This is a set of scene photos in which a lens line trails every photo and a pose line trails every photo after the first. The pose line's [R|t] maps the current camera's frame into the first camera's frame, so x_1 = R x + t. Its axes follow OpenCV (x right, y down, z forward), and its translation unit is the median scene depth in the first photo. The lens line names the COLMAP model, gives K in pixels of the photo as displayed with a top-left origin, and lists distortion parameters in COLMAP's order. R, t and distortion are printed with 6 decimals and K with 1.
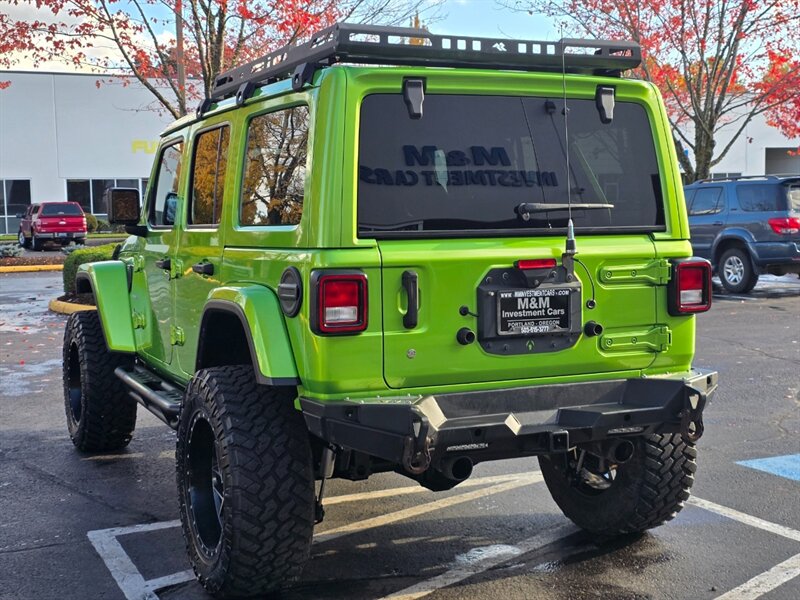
lens RADIAL K [[1116.7, 0, 405.9], [0, 1116.7, 306.0], [0, 0, 1]] dist [0.073544, 0.000000]
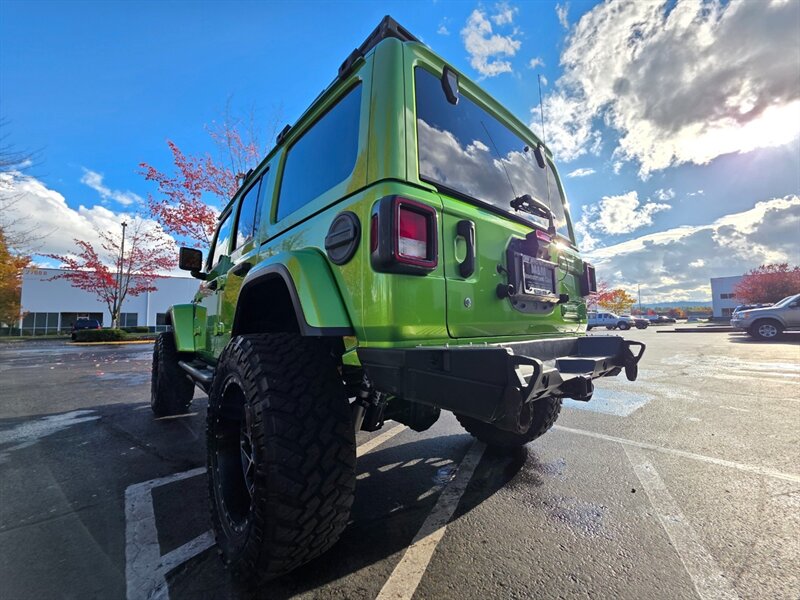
lens RADIAL K [[317.4, 0, 400.0], [0, 317.4, 300.8], [0, 0, 1]] dist [0.003447, 0.000642]
pose [[0.959988, 0.021510, 0.279215, -0.118380], [0.025240, 0.986342, -0.162763, 0.077365], [-0.278903, 0.163298, 0.946333, 0.670925]]
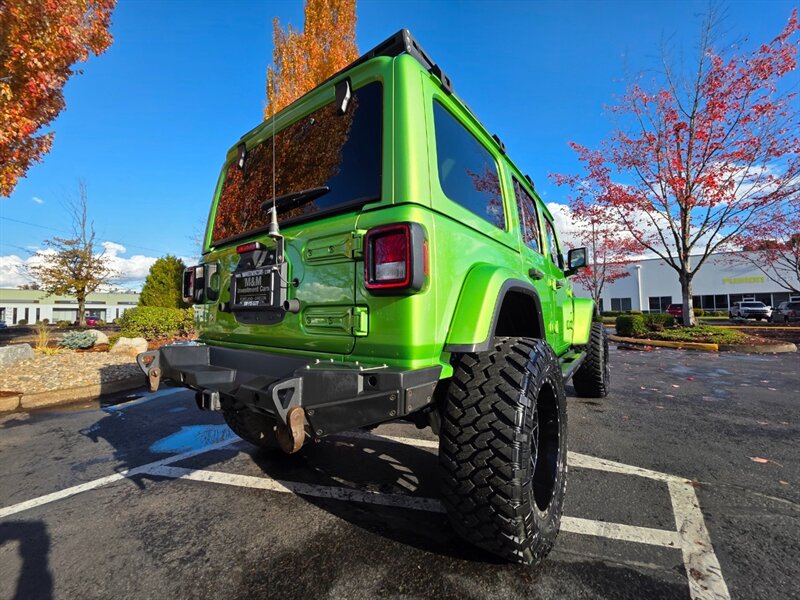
lens RADIAL K [[317.4, 0, 400.5], [0, 317.4, 301.2], [0, 0, 1]] dist [0.003447, 0.000642]
pose [[0.473444, -0.023814, -0.880502, 0.458877], [-0.076641, 0.994729, -0.068113, 0.027657], [0.877483, 0.099731, 0.469124, 0.915014]]
